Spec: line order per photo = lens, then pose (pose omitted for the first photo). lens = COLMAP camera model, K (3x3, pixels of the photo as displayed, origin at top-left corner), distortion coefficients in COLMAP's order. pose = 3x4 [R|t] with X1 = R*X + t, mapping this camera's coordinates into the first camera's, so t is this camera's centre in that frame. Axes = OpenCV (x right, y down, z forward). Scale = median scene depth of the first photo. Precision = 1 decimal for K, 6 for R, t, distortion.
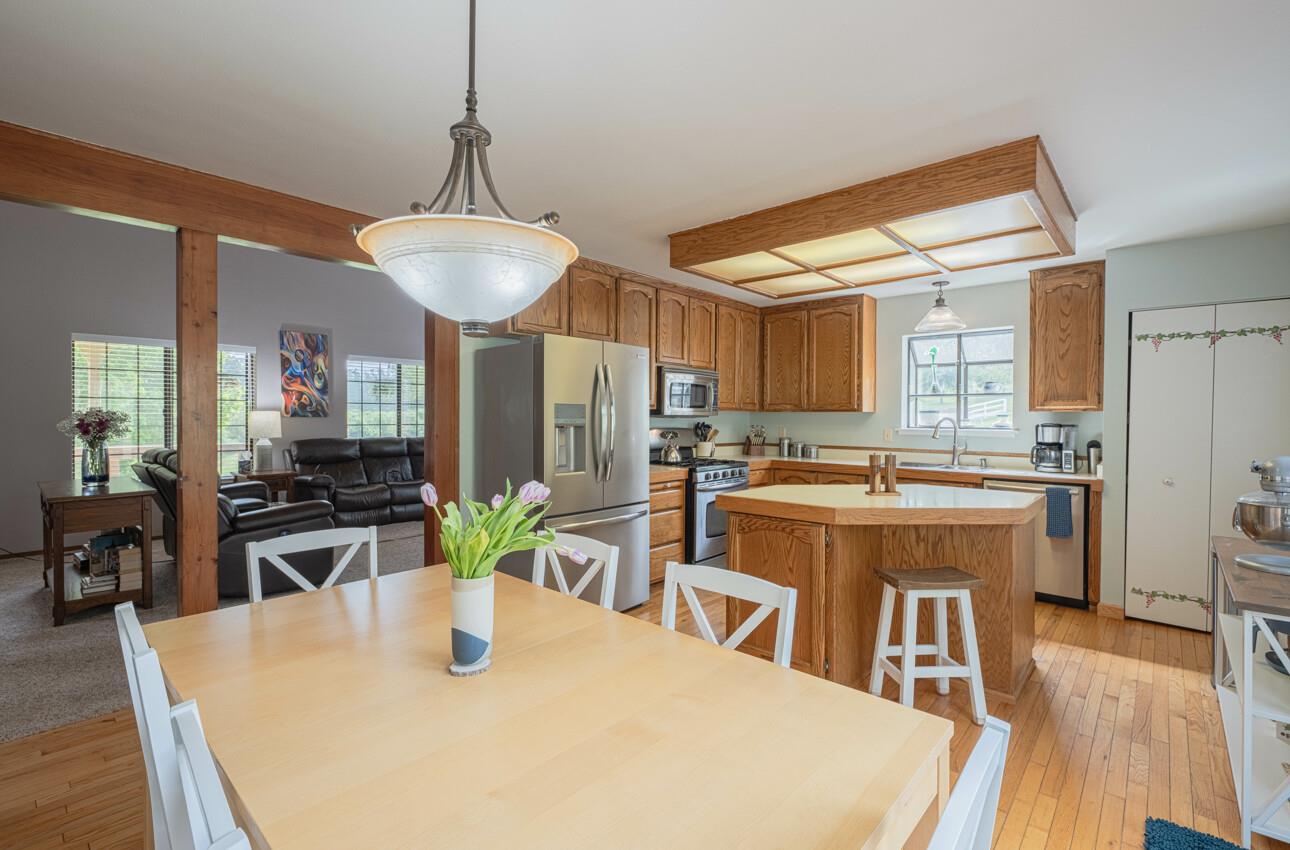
lens RADIAL K [[582.9, 0, 641.0], [0, 582.9, 419.3], [0, 0, 1]] dist [0.004713, 0.000977]
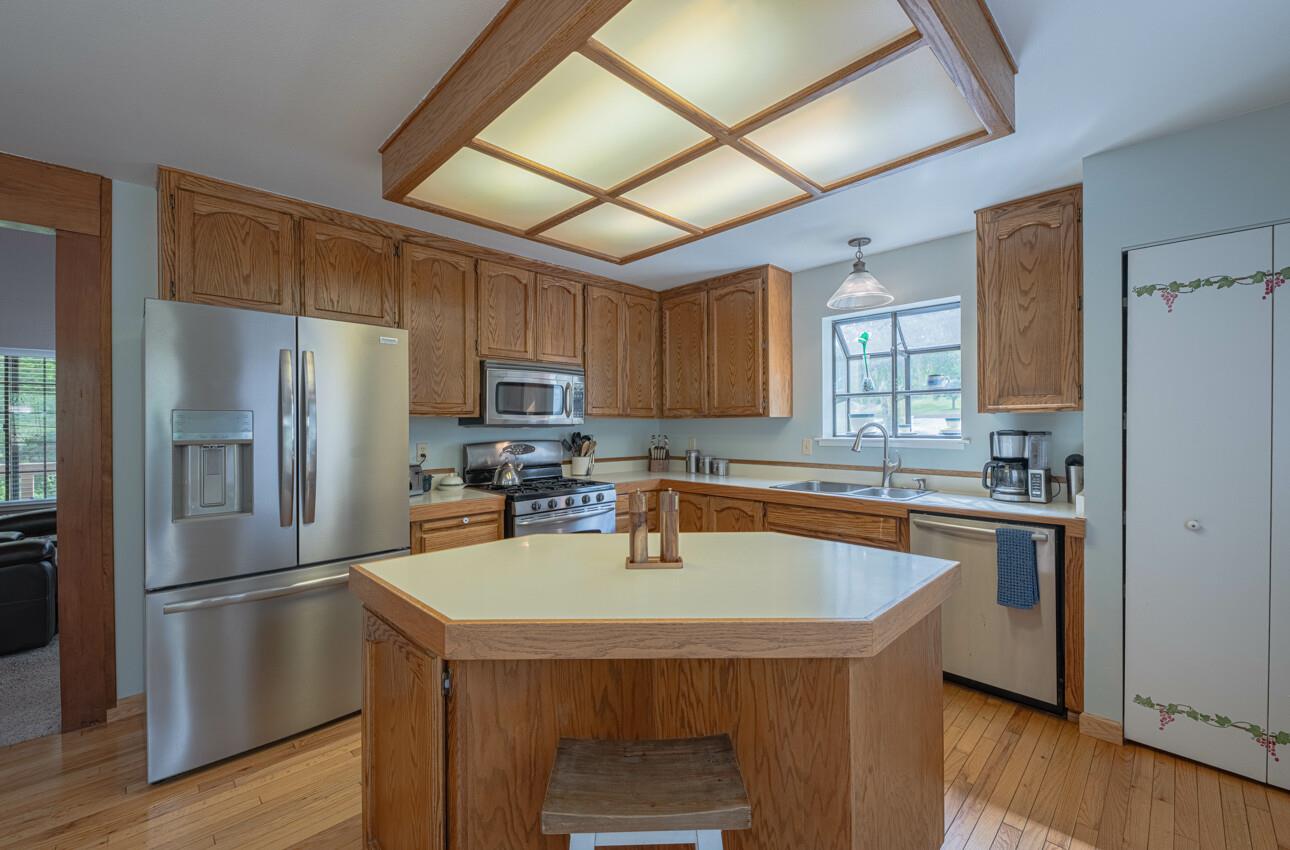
lens RADIAL K [[523.5, 0, 646.0], [0, 523.5, 423.0], [0, 0, 1]] dist [0.000647, -0.002052]
pose [[0.997853, -0.012176, -0.064347, 0.307810], [0.011626, 0.999893, -0.008918, -0.000525], [0.064449, 0.008150, 0.997888, 0.351703]]
